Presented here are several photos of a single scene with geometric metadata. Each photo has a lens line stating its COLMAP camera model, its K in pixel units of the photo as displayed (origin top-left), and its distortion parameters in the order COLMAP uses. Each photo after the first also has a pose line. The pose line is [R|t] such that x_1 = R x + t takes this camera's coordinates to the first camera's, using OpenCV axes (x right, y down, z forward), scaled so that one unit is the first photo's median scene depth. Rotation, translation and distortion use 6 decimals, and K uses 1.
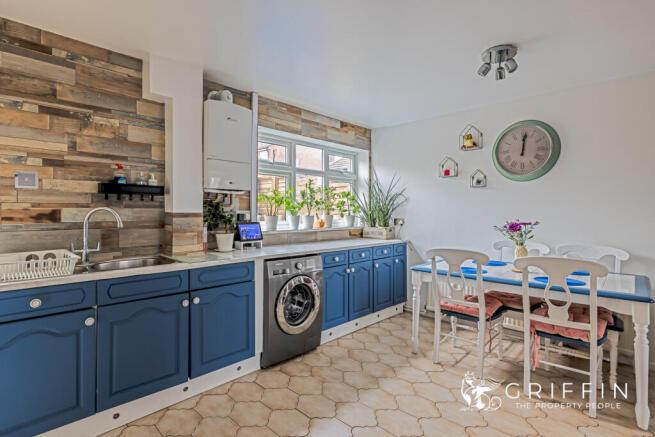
lens RADIAL K [[327.5, 0, 328.9], [0, 327.5, 215.6], [0, 0, 1]] dist [-0.008758, 0.002614]
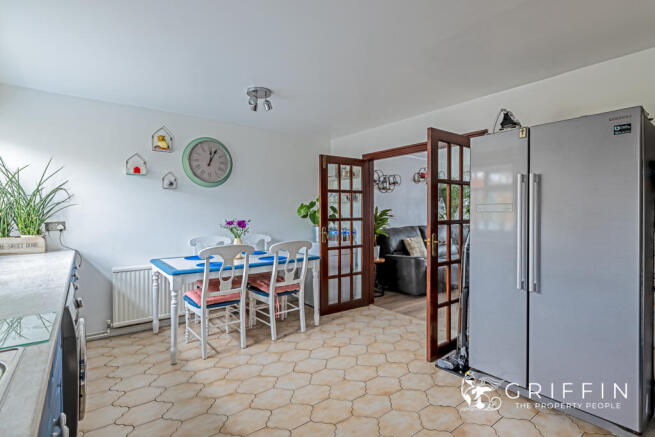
lens RADIAL K [[327.5, 0, 317.2], [0, 327.5, 211.0], [0, 0, 1]] dist [-0.008758, 0.002614]
pose [[0.152292, -0.004584, 0.988325, -0.605690], [0.012028, 0.999924, 0.002784, -0.015383], [-0.988262, 0.011464, 0.152335, 0.453778]]
